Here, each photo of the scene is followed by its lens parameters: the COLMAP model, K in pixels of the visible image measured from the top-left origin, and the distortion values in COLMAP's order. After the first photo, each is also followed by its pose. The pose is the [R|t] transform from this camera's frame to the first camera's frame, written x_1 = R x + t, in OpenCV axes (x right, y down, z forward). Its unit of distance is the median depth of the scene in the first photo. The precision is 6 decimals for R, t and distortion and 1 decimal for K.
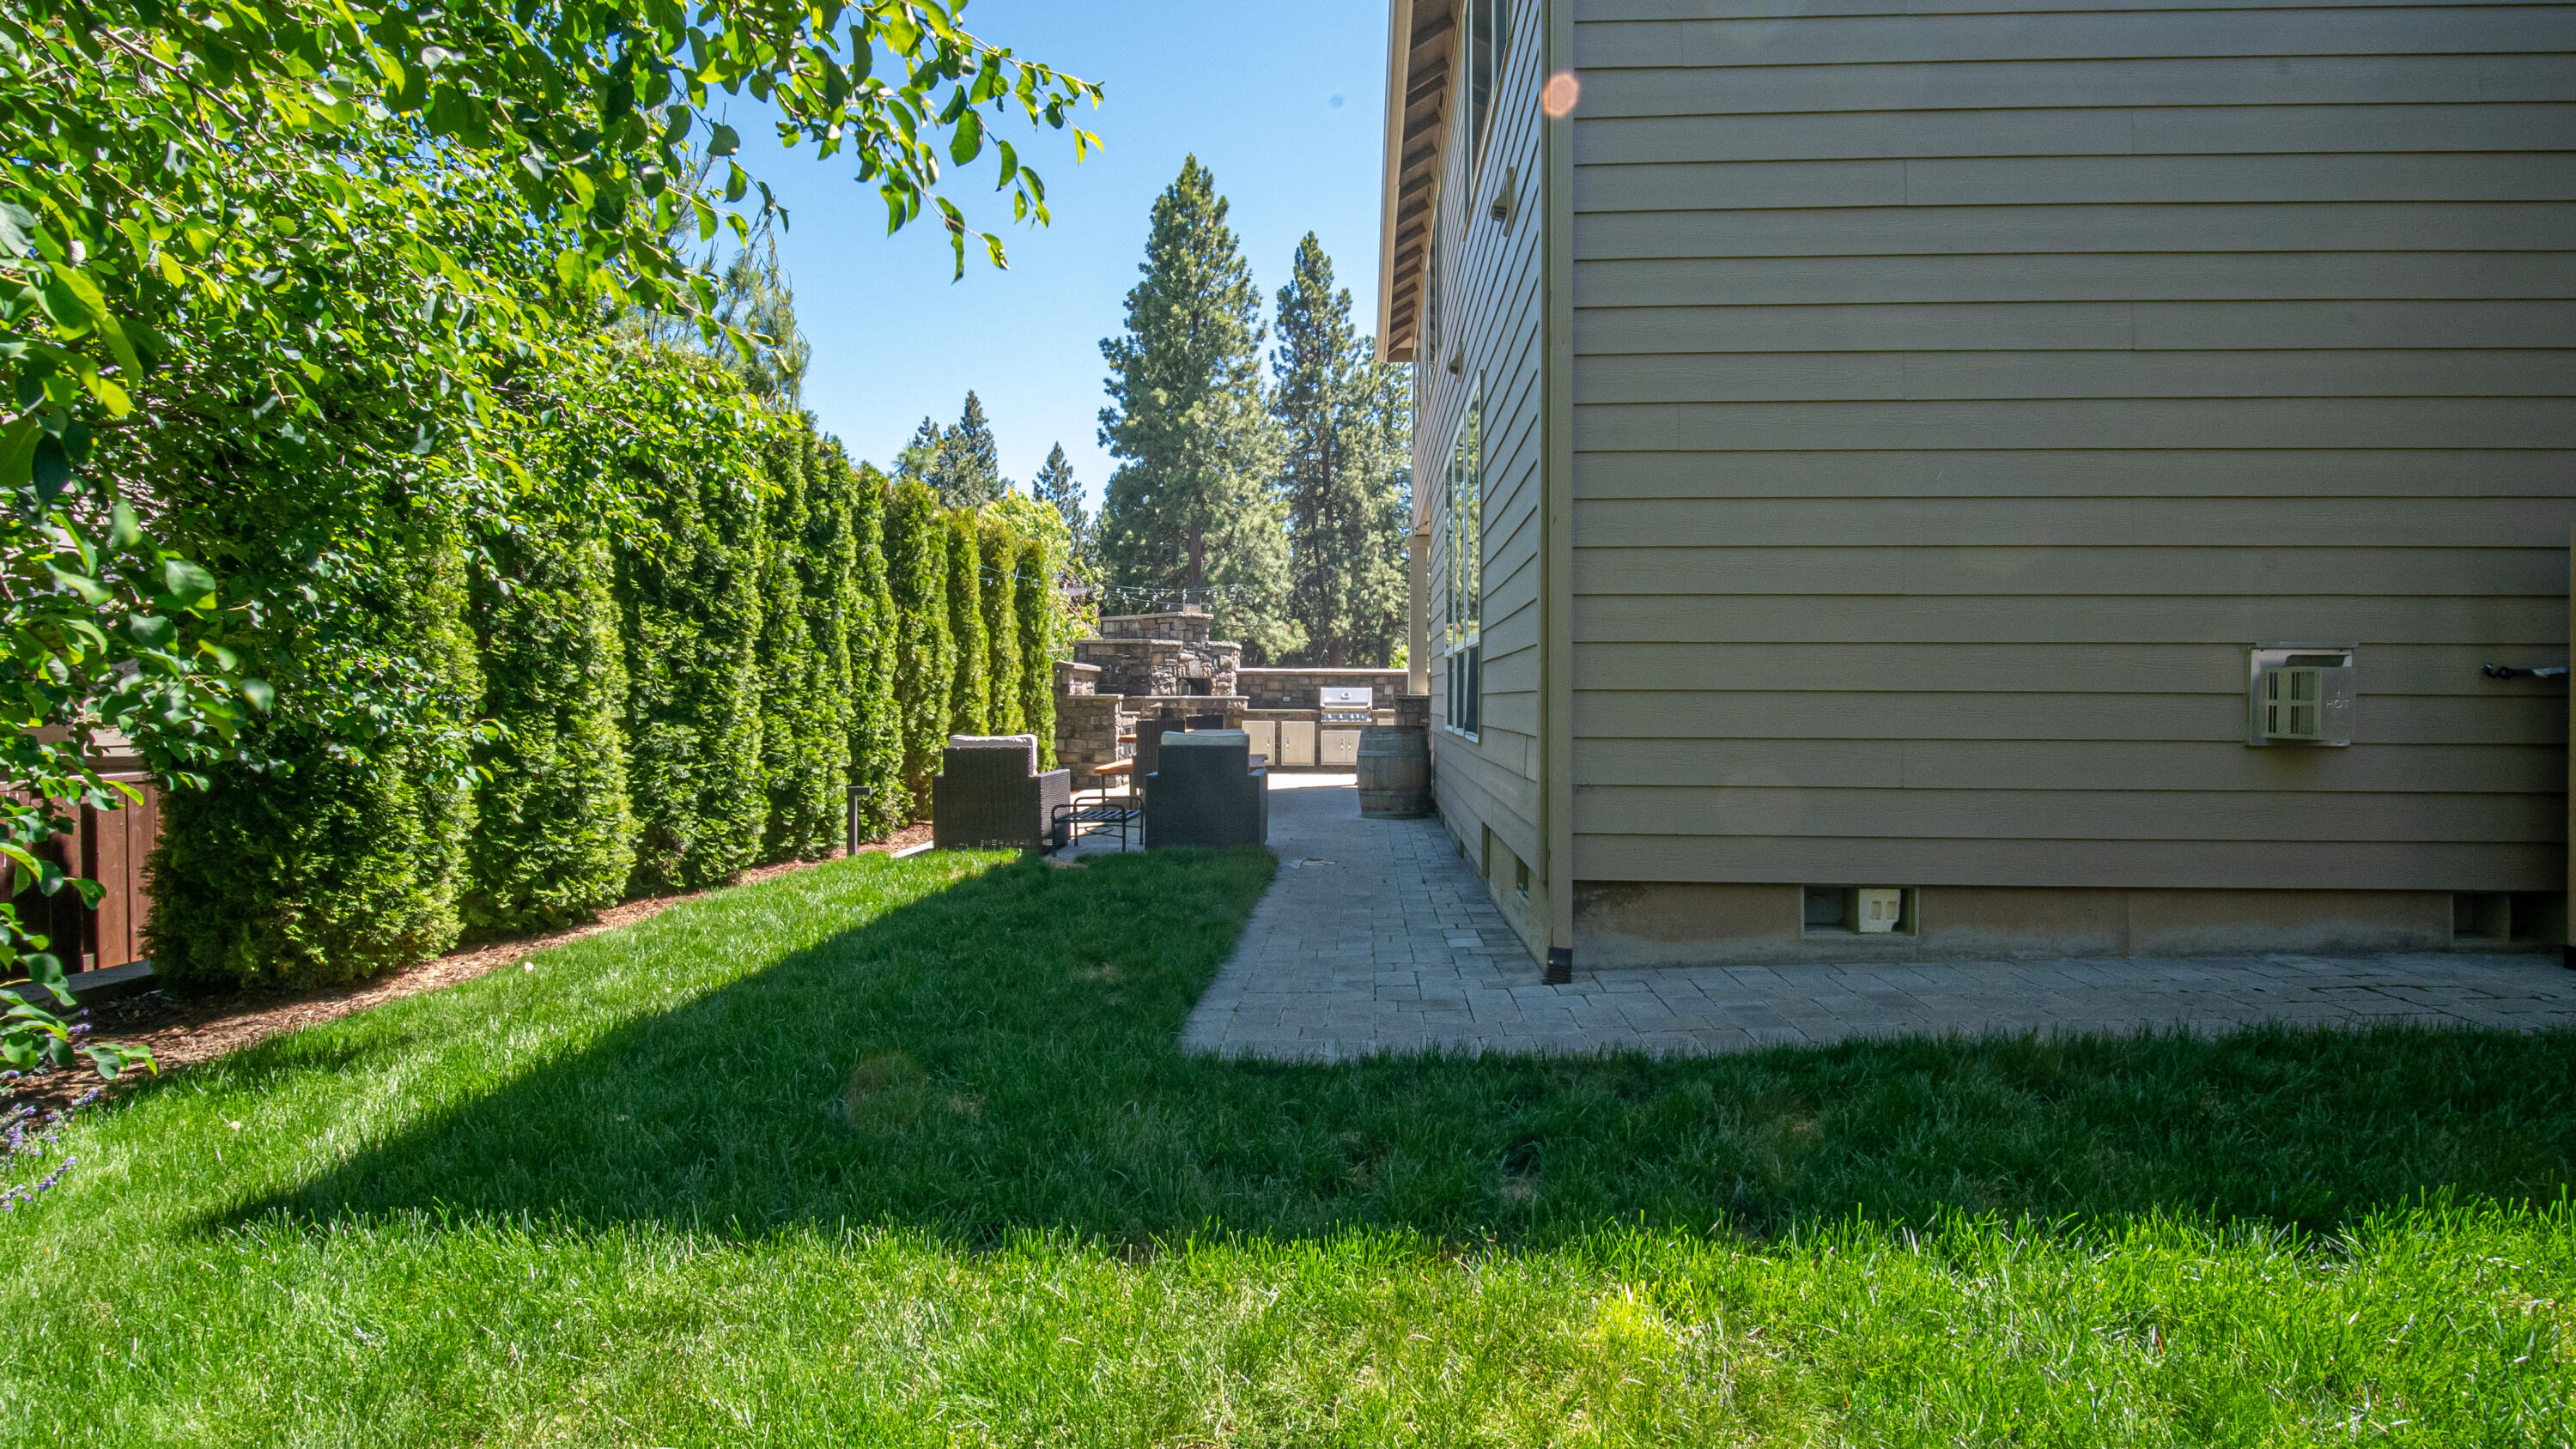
lens RADIAL K [[1221.5, 0, 1284.8], [0, 1221.5, 735.8], [0, 0, 1]] dist [-0.009215, -0.000577]
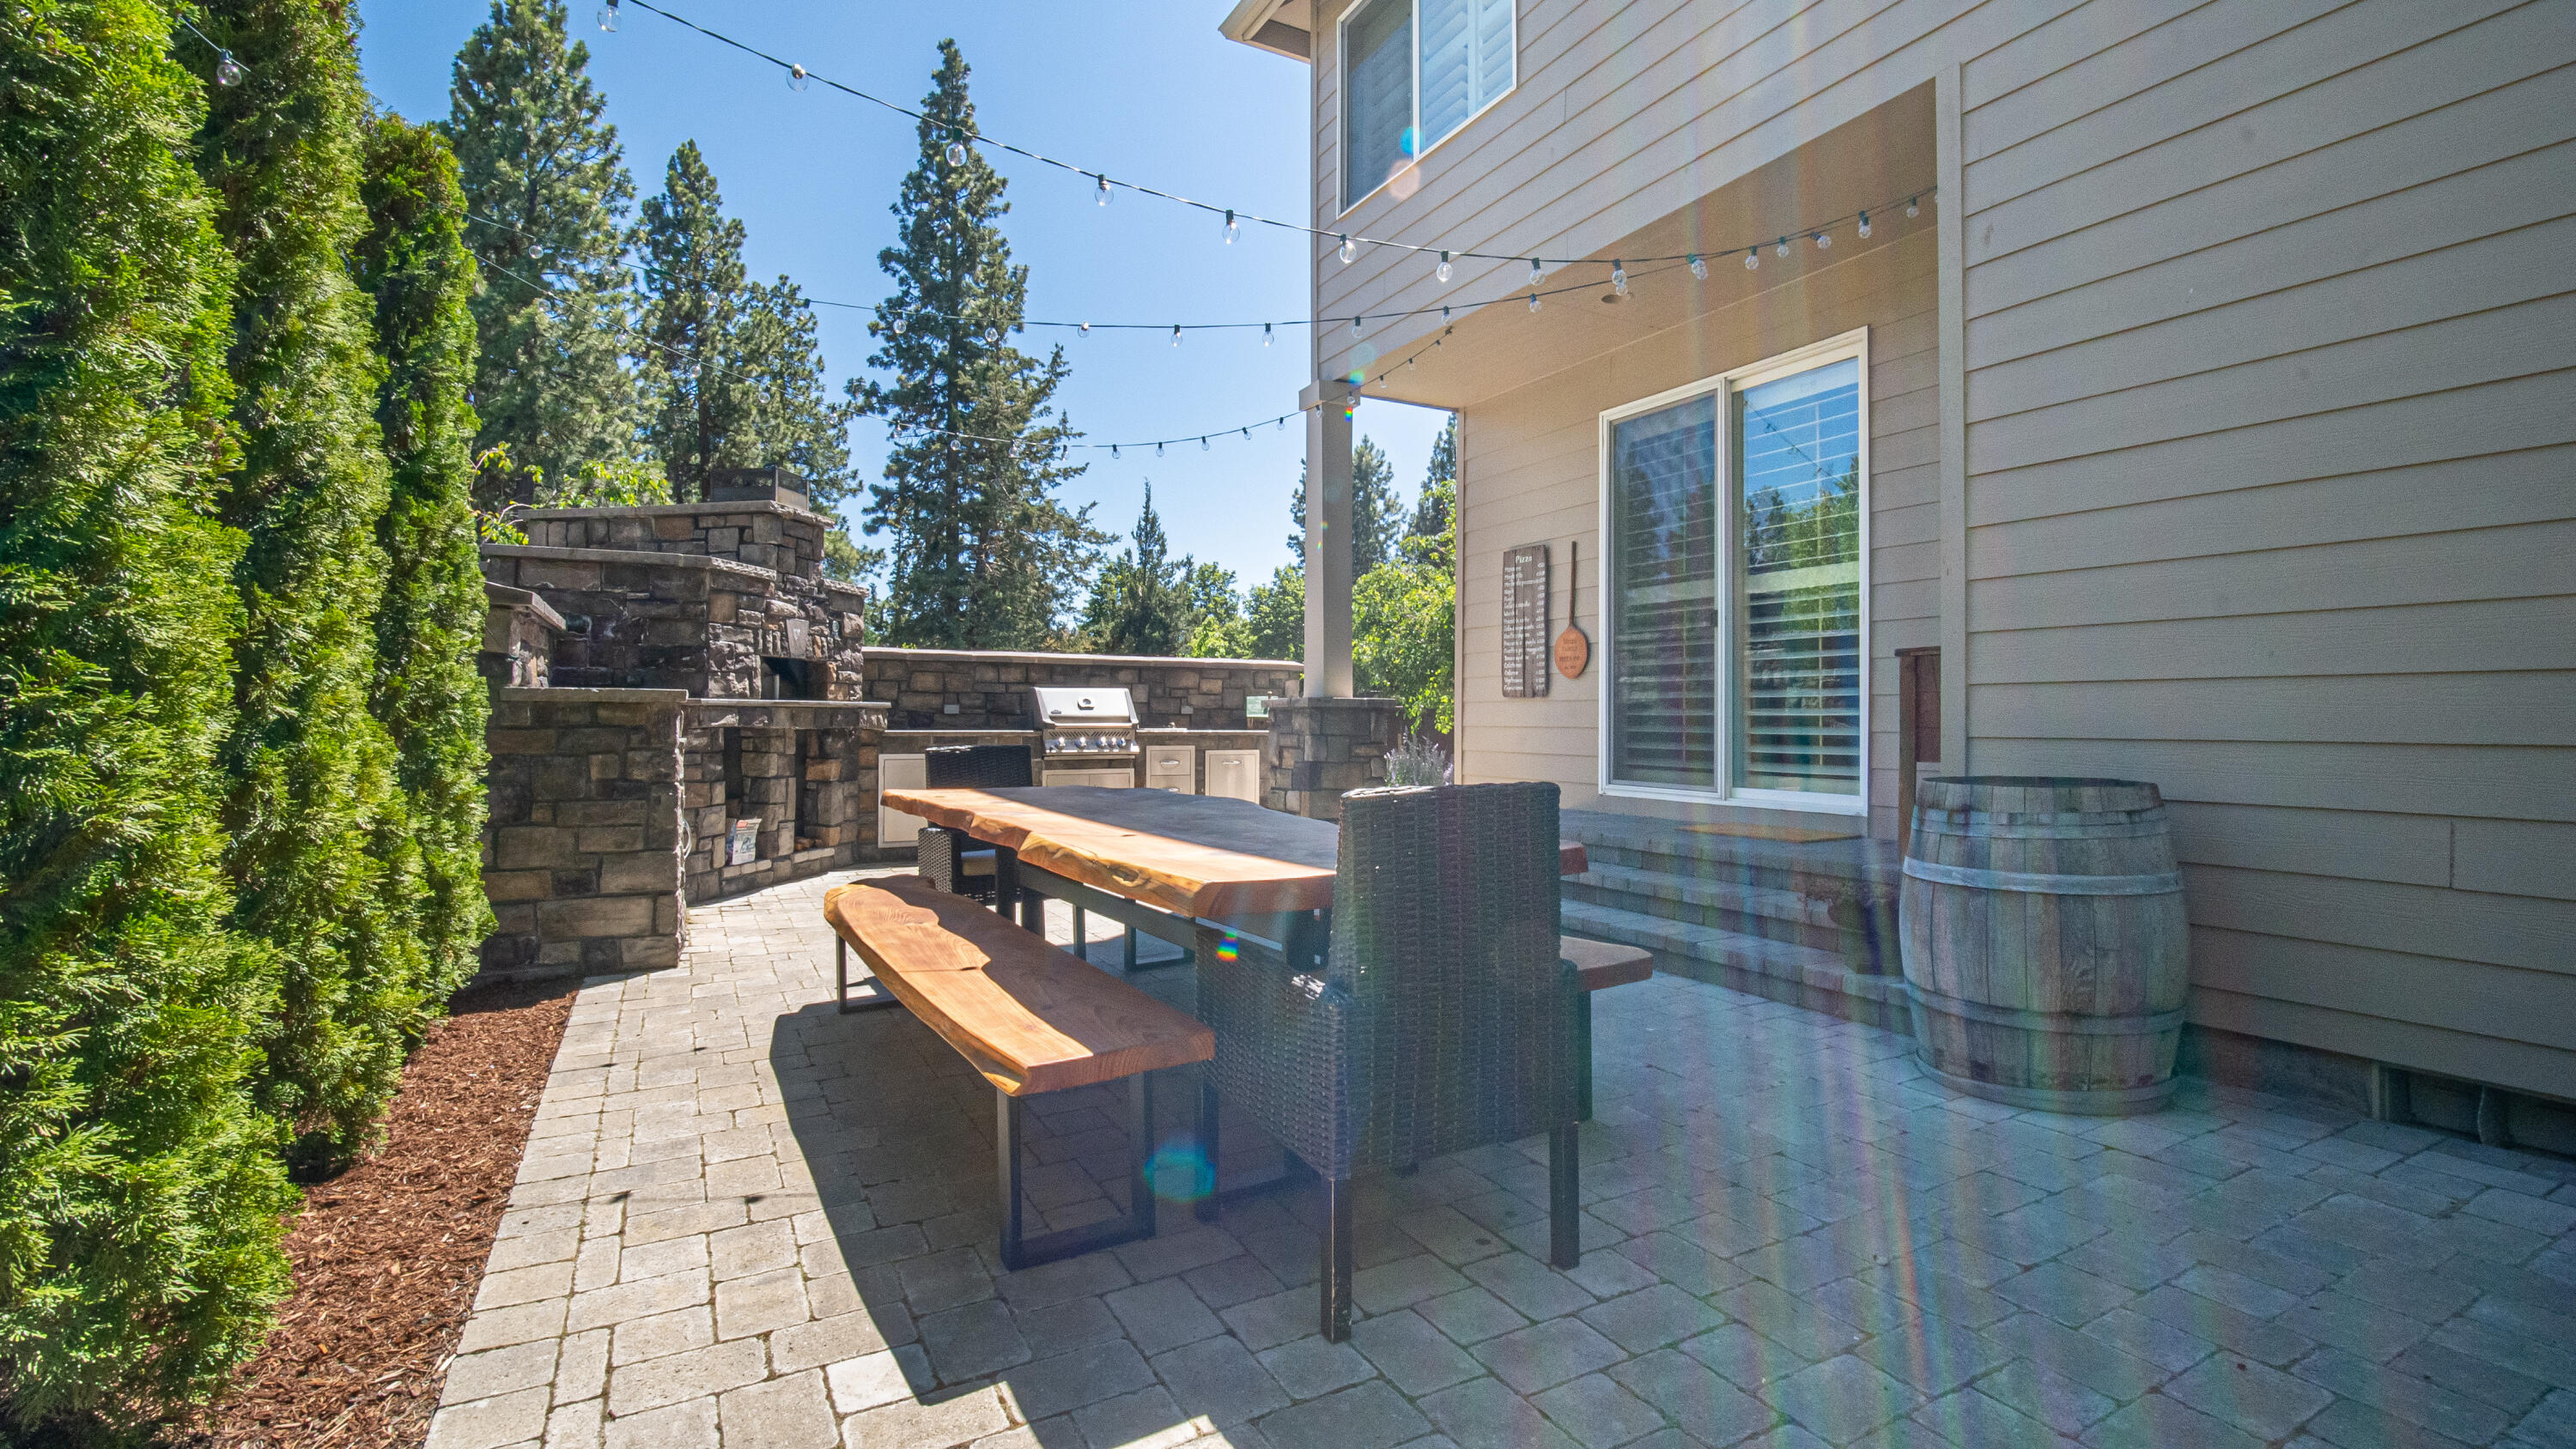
lens RADIAL K [[1142.8, 0, 1288.4], [0, 1142.8, 701.6], [0, 0, 1]] dist [-0.015777, 0.000846]
pose [[0.844346, 0.008084, 0.535738, -0.196239], [0.016172, 0.999046, -0.040563, -0.017541], [-0.535555, 0.042914, 0.843409, 0.770331]]
